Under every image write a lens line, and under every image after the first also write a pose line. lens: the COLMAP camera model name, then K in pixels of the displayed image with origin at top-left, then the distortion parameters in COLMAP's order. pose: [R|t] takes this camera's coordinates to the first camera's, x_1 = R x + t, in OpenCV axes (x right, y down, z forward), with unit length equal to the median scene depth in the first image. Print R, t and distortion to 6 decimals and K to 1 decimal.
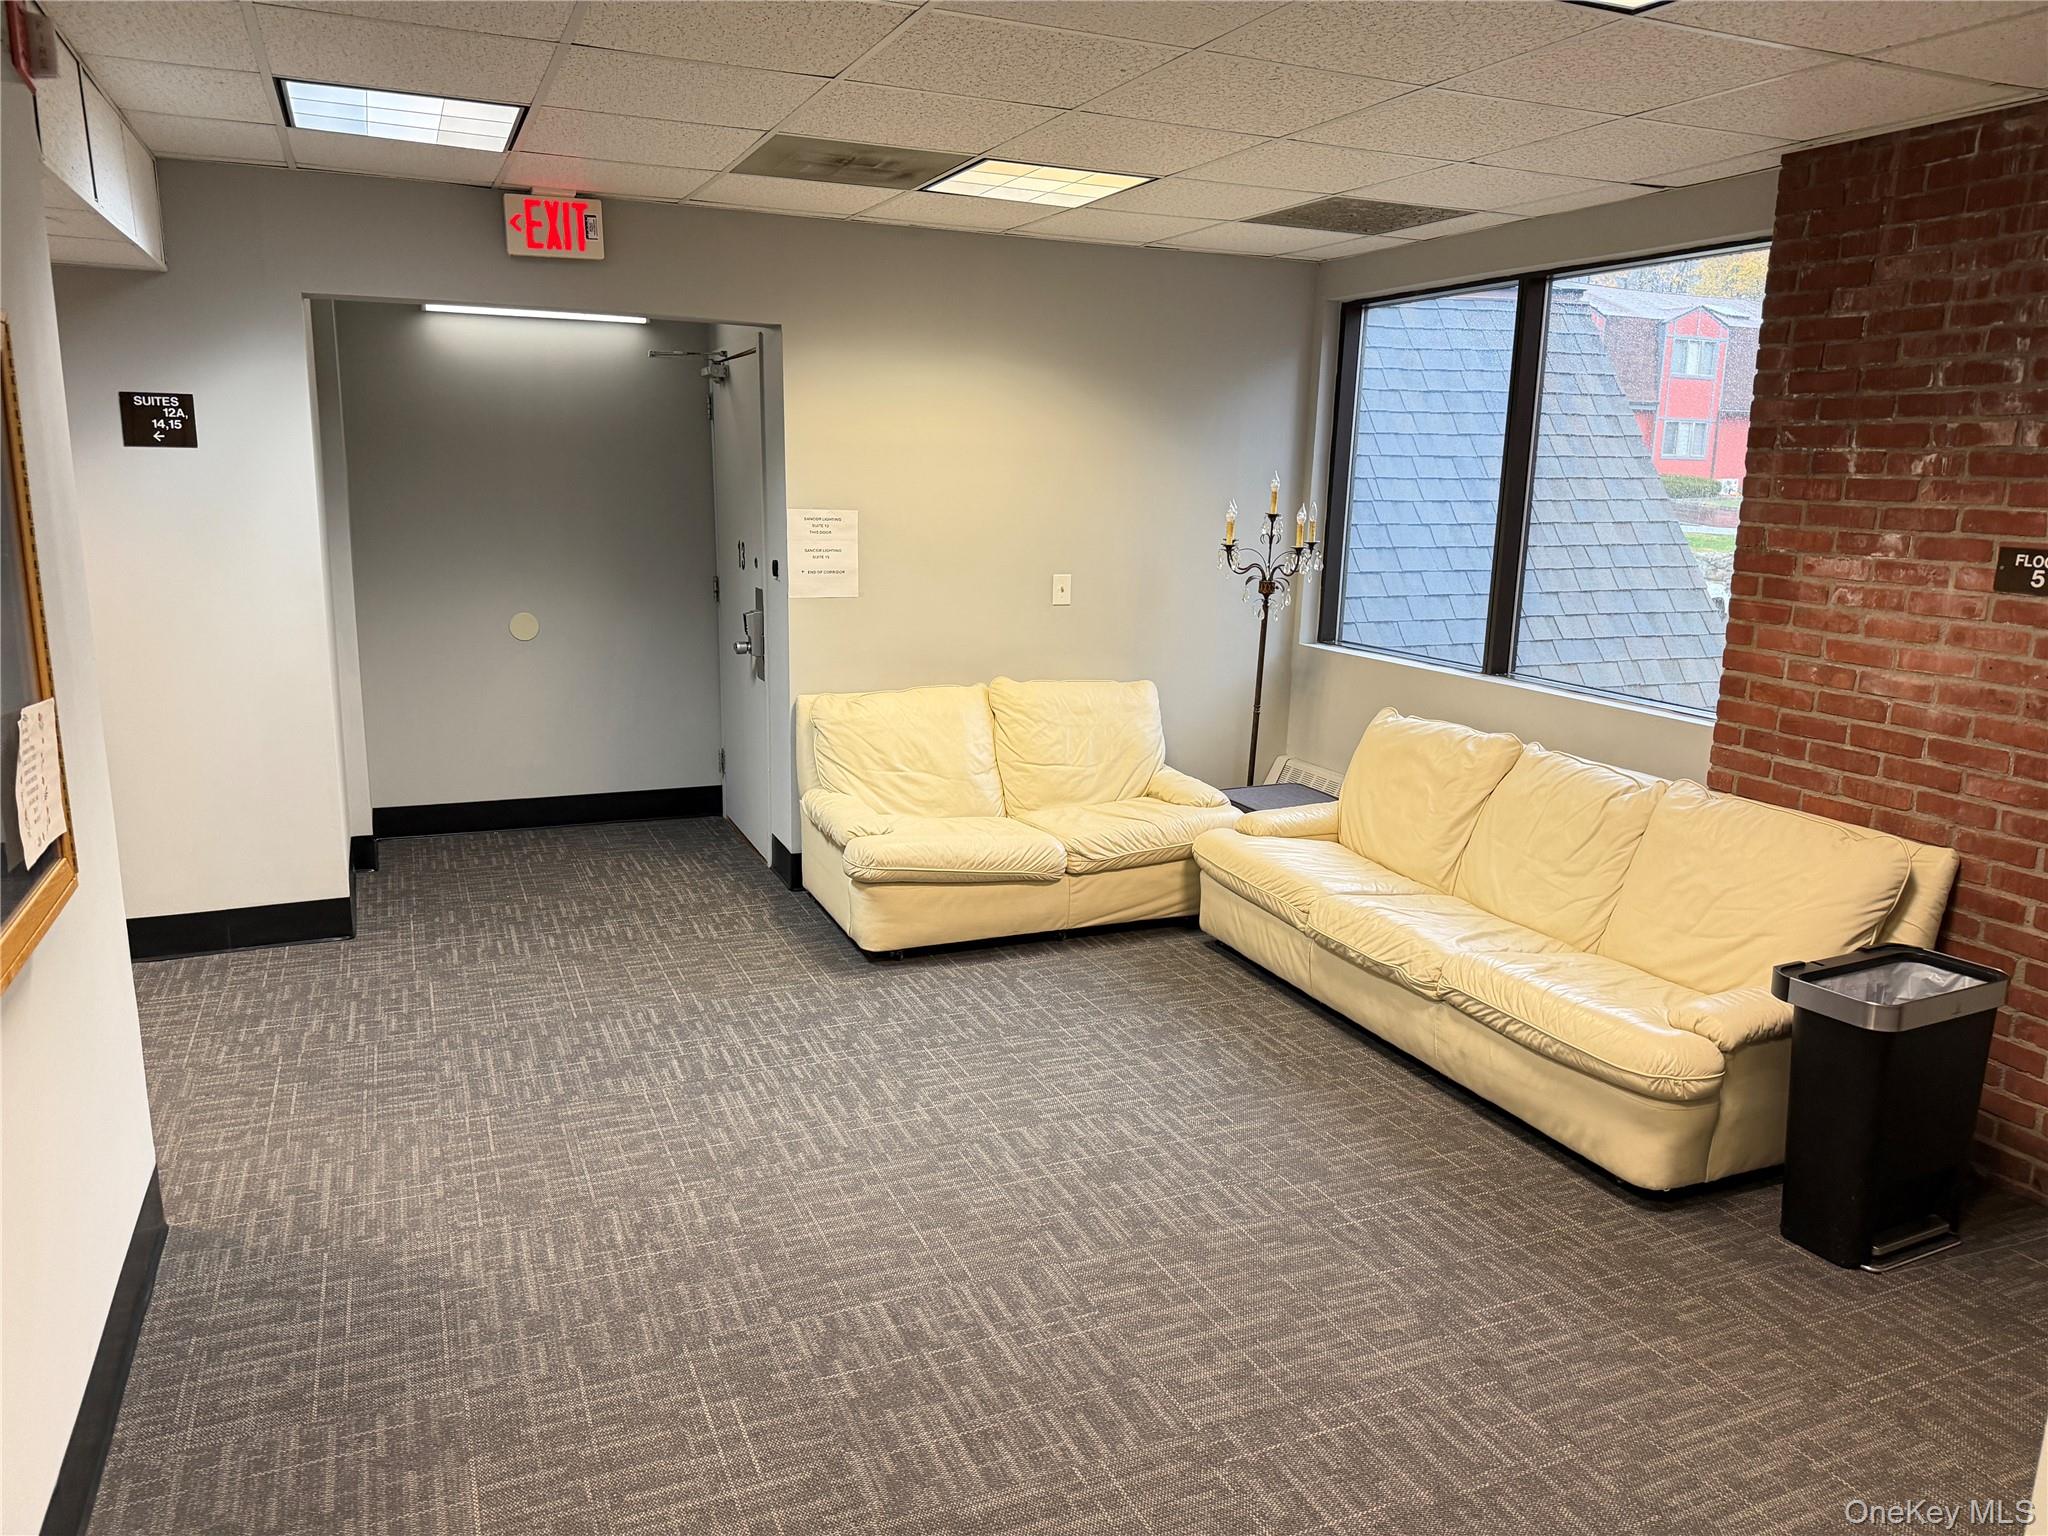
lens RADIAL K [[1447.7, 0, 1030.0], [0, 1447.7, 771.3], [0, 0, 1]] dist [0.037372, -0.027275]
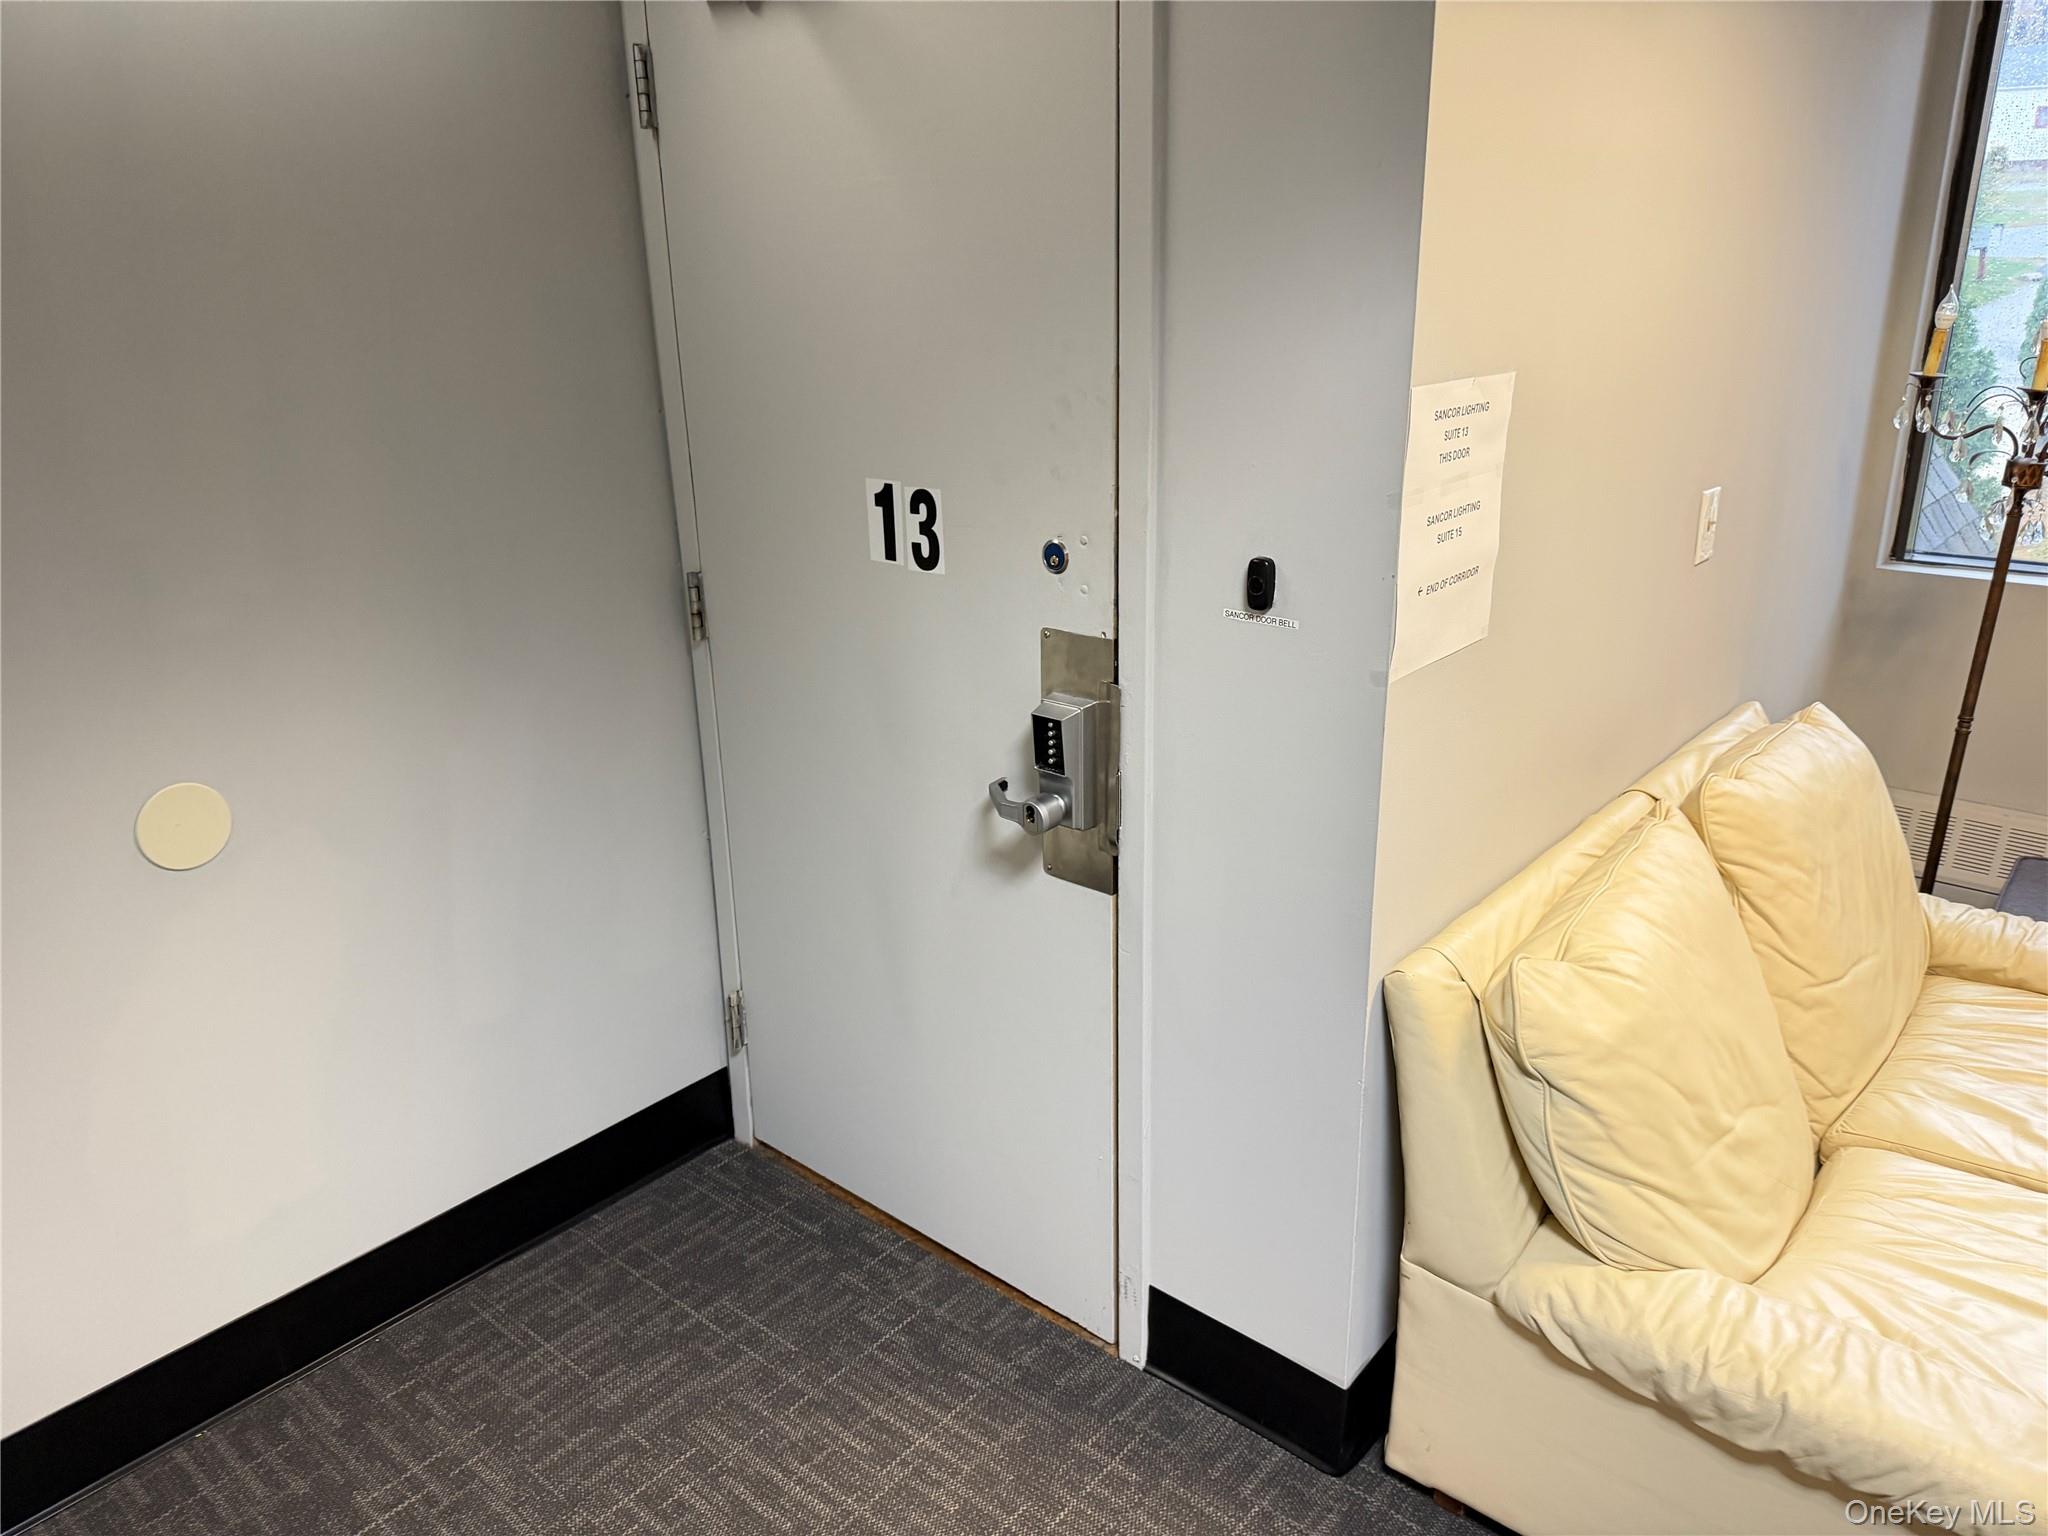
lens RADIAL K [[1447.7, 0, 1017.1], [0, 1447.7, 765.8], [0, 0, 1]] dist [0.037372, -0.027275]
pose [[0.903797, -0.177551, 0.389393, -0.330763], [0.131900, 0.981151, 0.141228, -0.143588], [-0.407129, -0.076281, 0.910180, 0.693672]]
